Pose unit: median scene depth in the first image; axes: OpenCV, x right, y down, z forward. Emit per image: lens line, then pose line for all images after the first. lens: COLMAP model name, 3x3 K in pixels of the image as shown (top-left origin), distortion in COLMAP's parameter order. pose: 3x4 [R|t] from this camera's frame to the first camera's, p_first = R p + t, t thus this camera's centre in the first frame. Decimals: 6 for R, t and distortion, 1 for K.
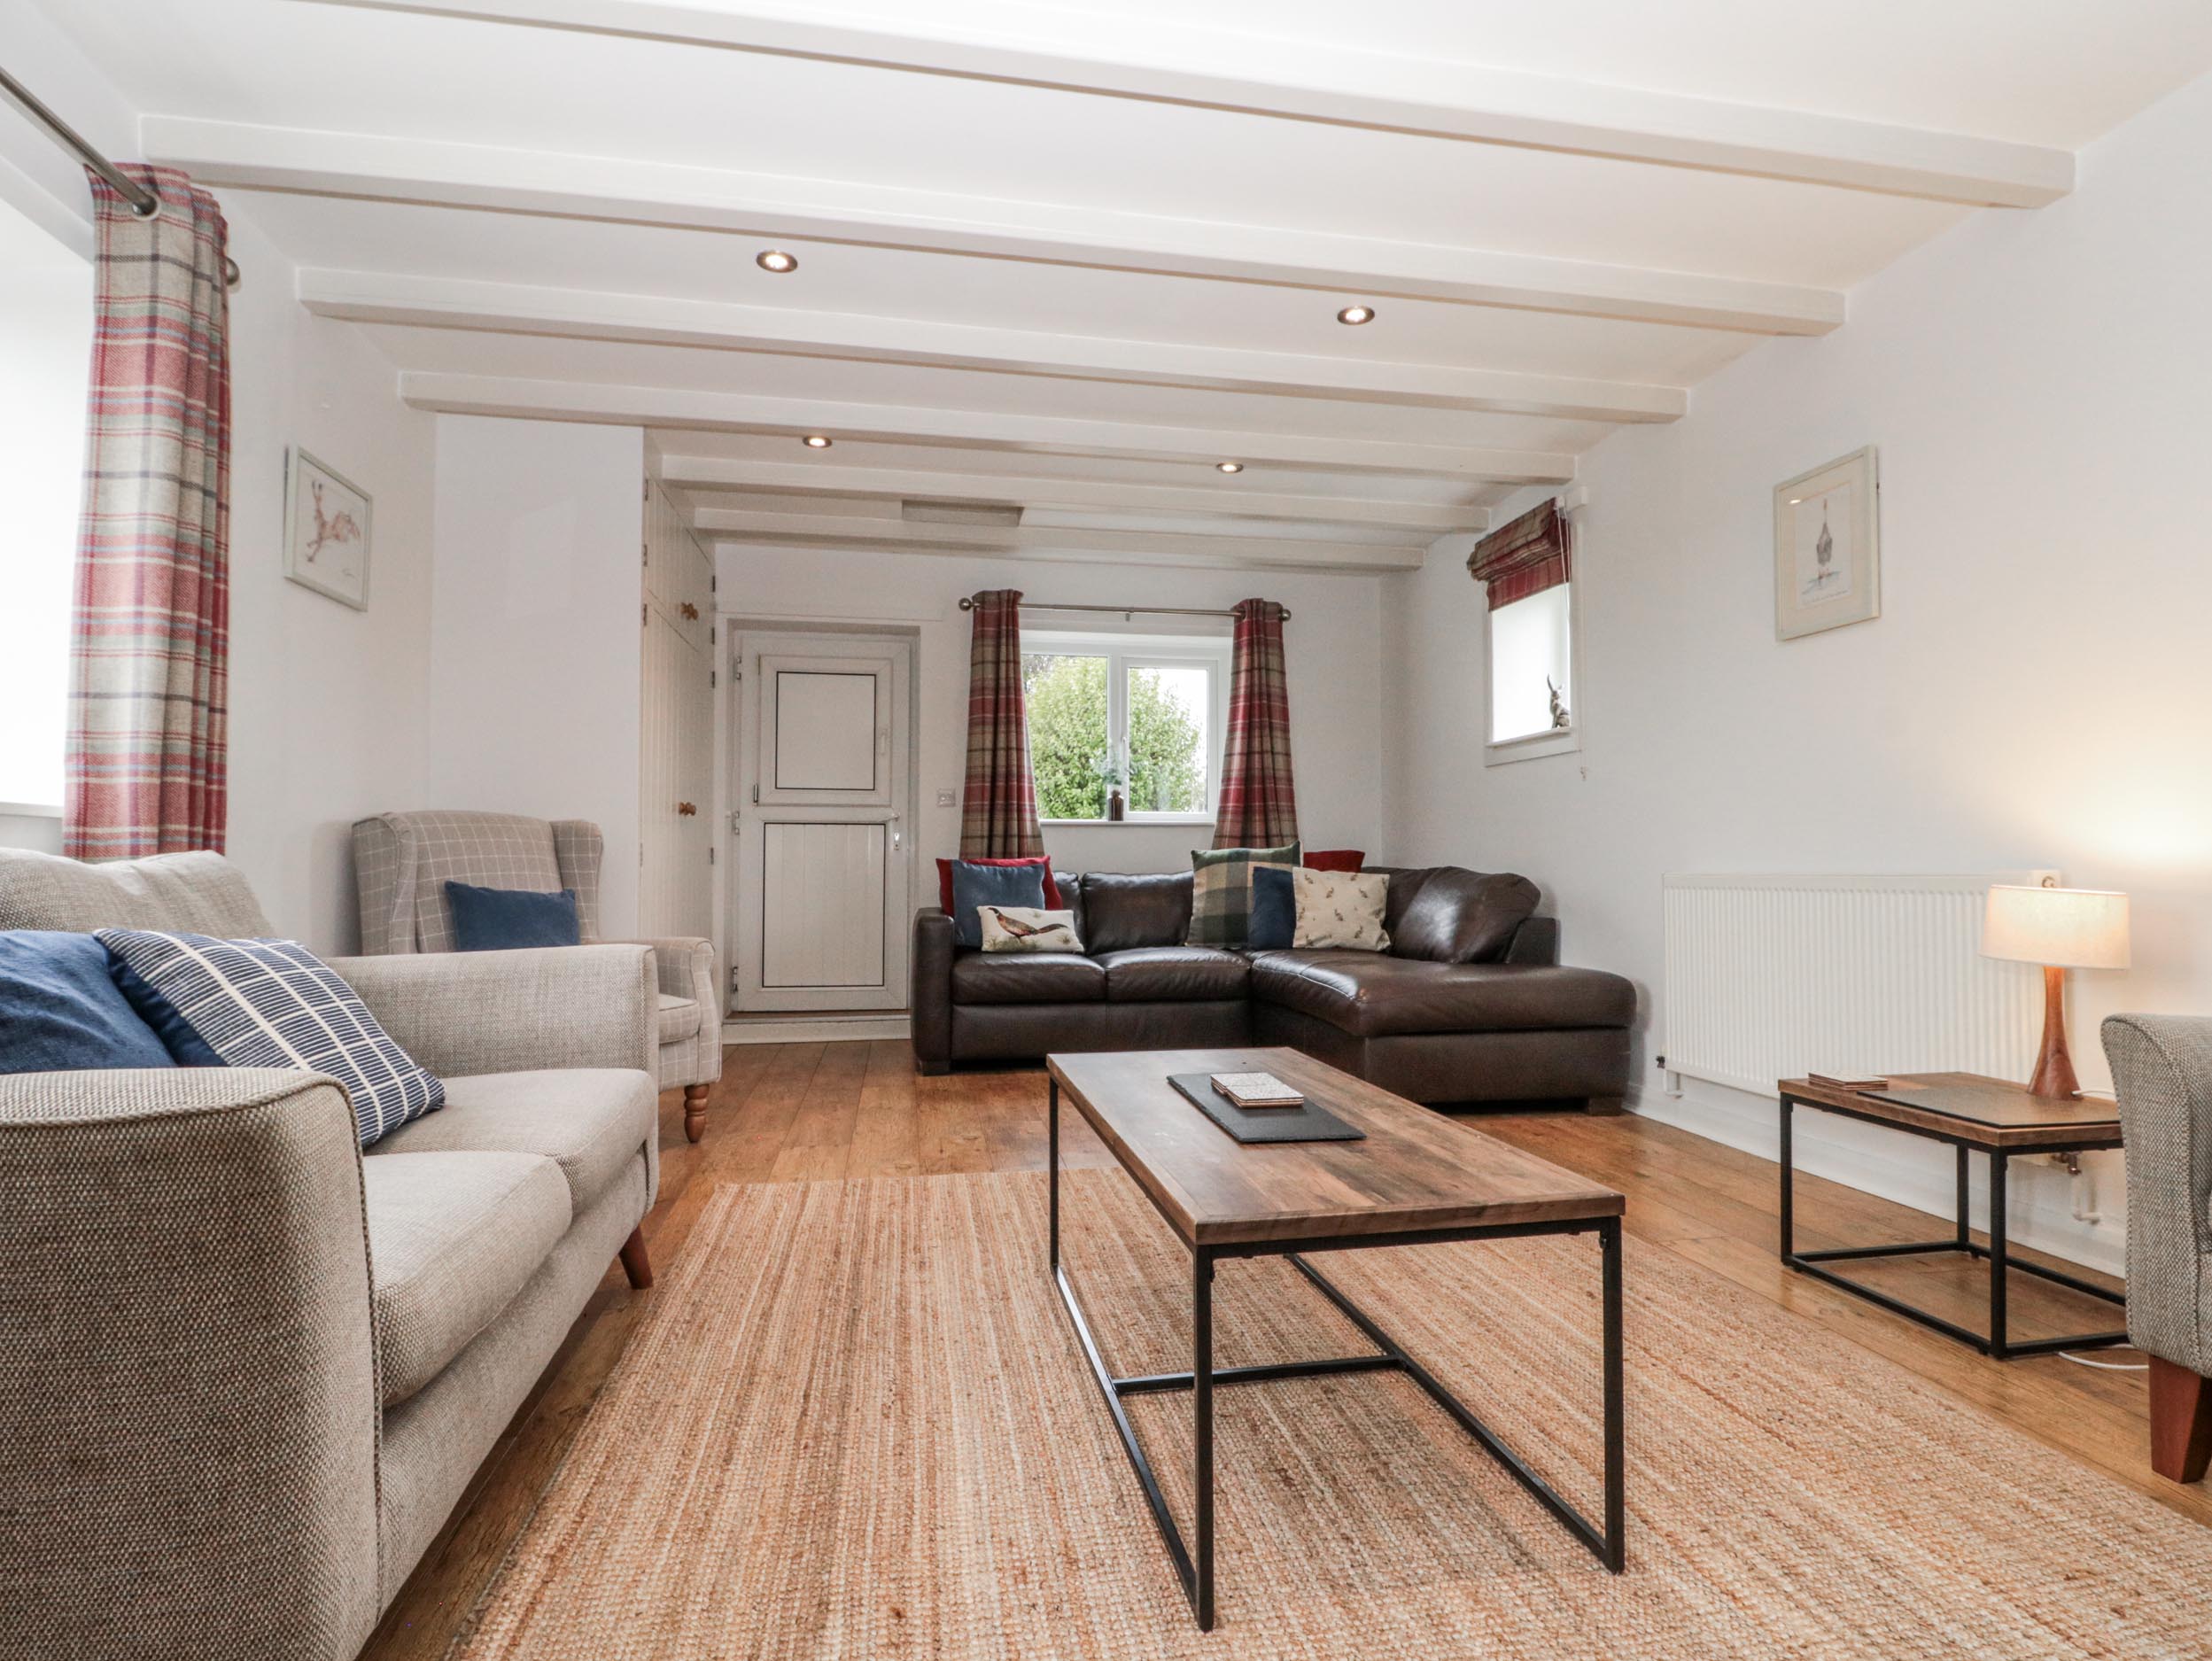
lens RADIAL K [[1152.4, 0, 1109.6], [0, 1152.4, 823.2], [0, 0, 1]] dist [-0.006321, -0.004354]
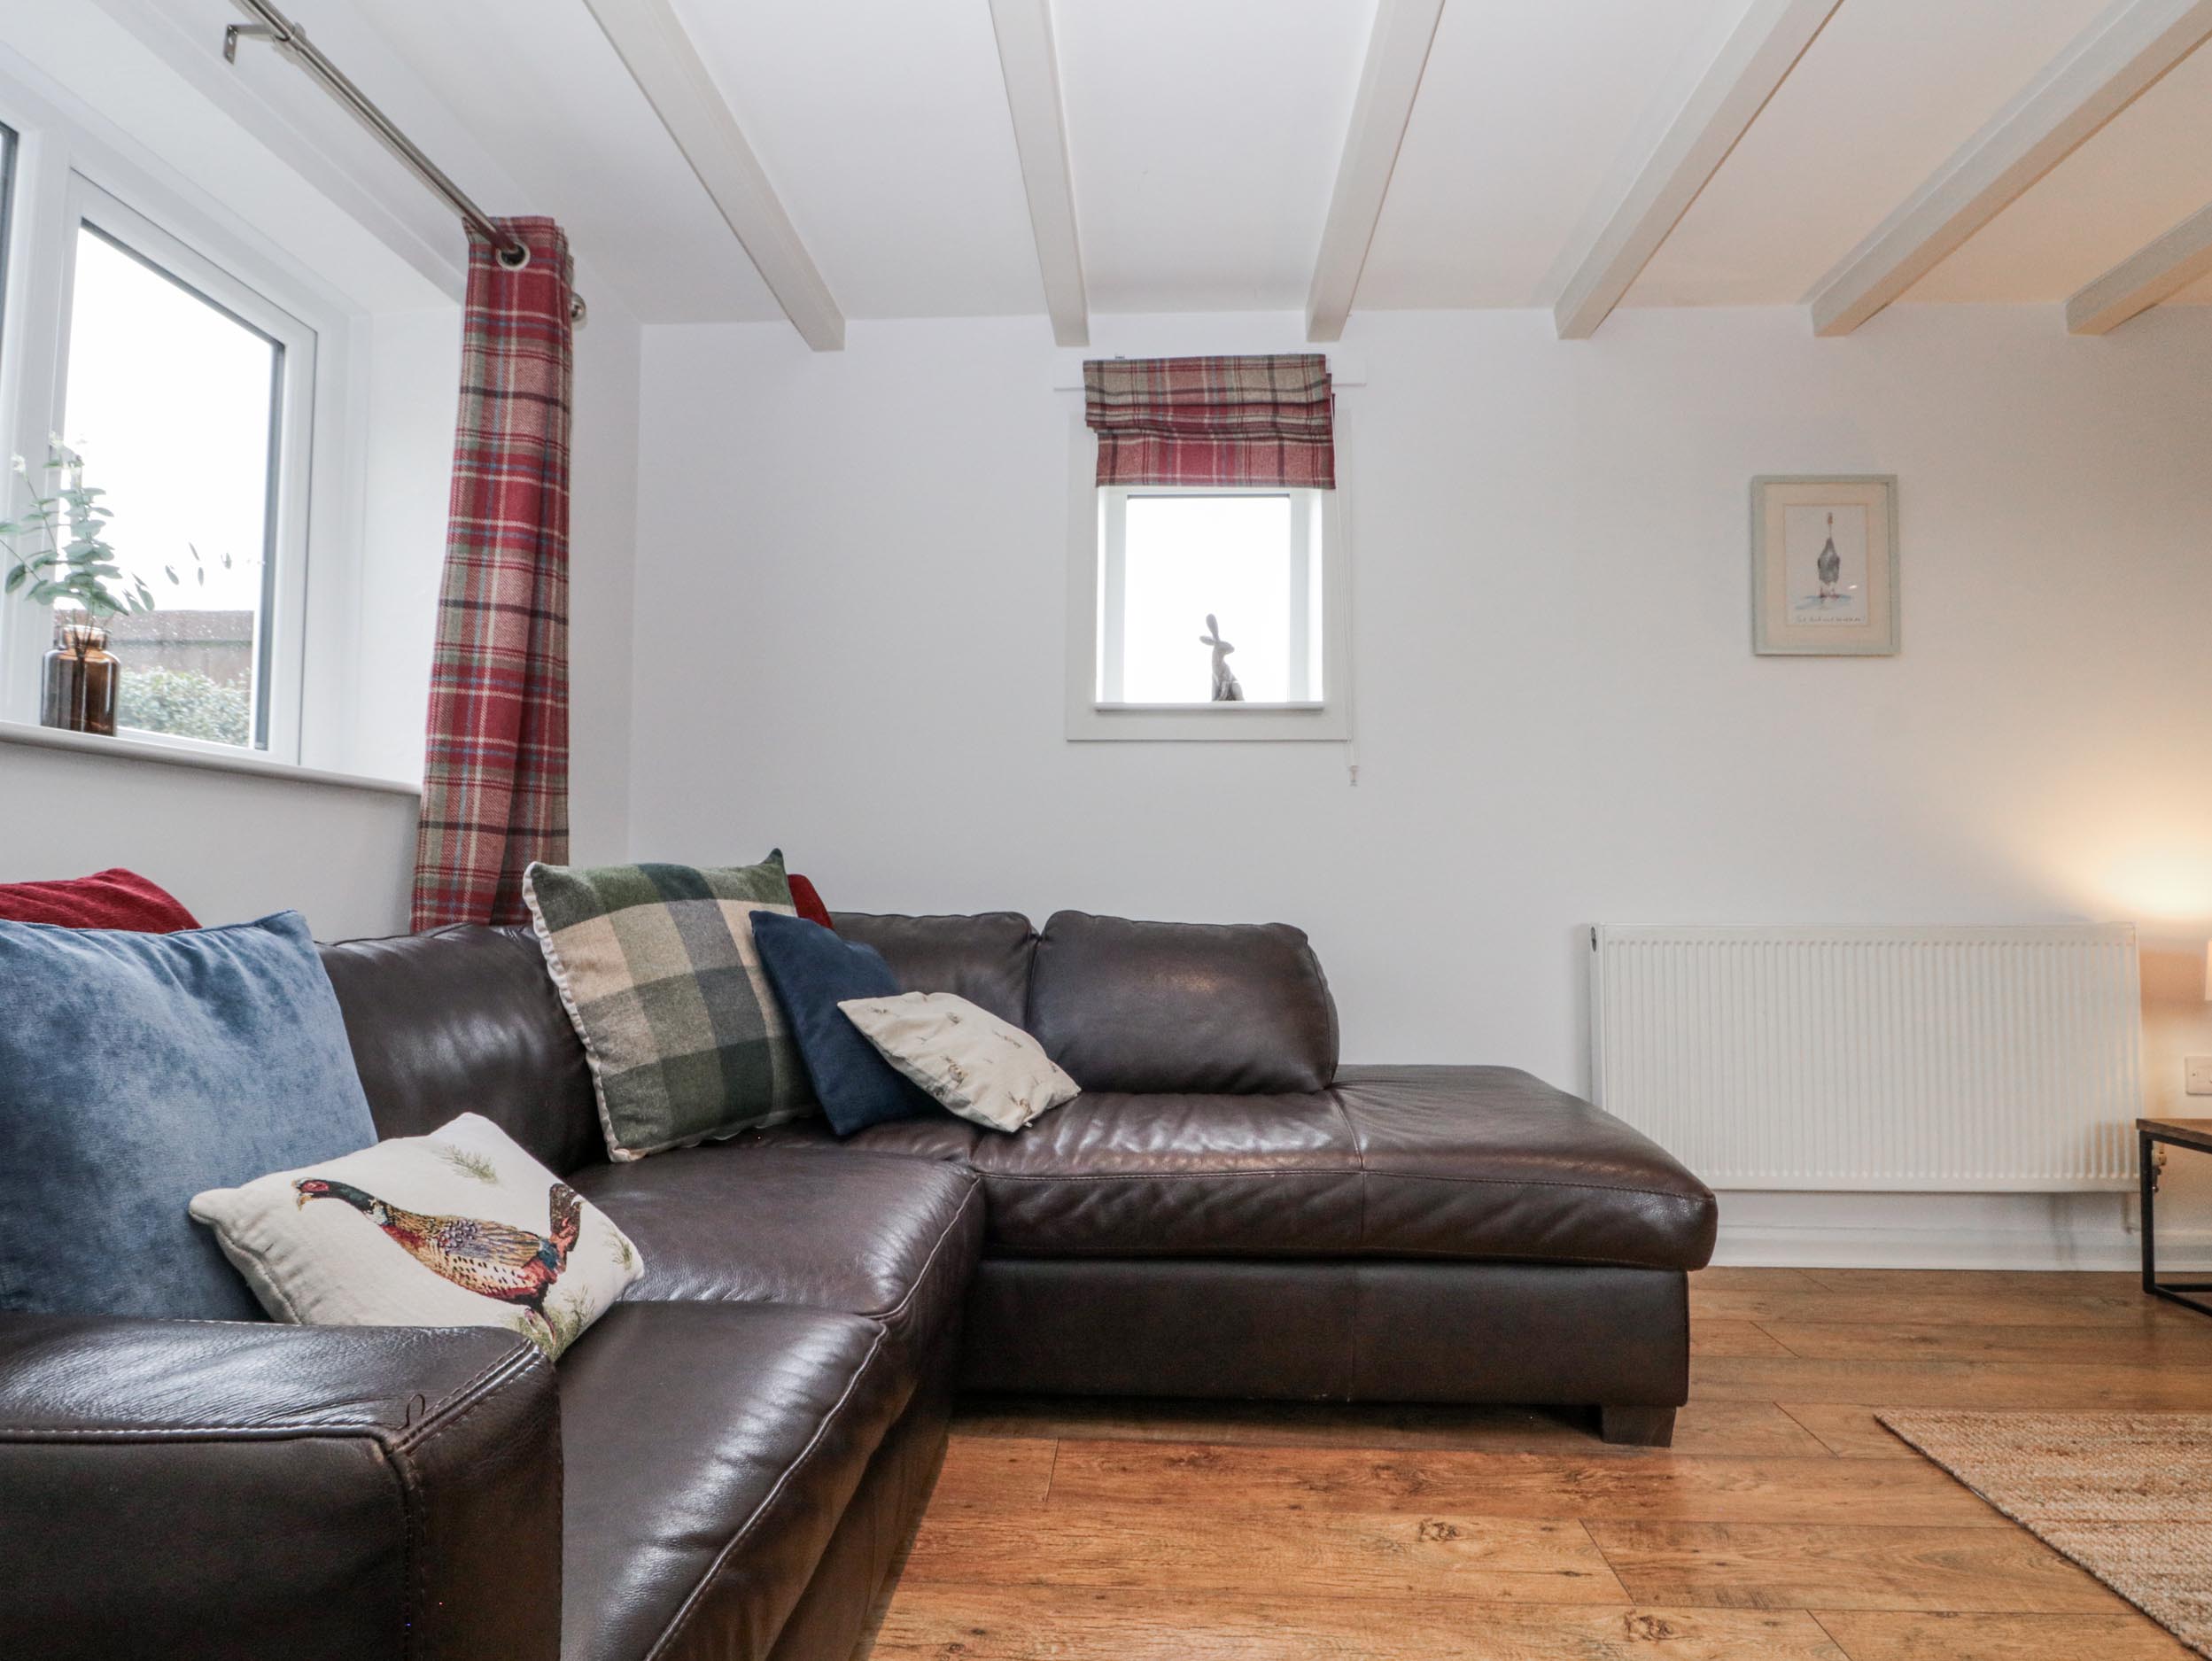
lens RADIAL K [[1152.4, 0, 1109.4], [0, 1152.4, 848.5], [0, 0, 1]] dist [-0.006321, -0.004354]
pose [[0.226909, 0.045512, 0.972852, -0.431702], [-0.043860, 0.998372, -0.036476, 0.047421], [-0.972928, -0.034393, 0.228536, 1.526676]]
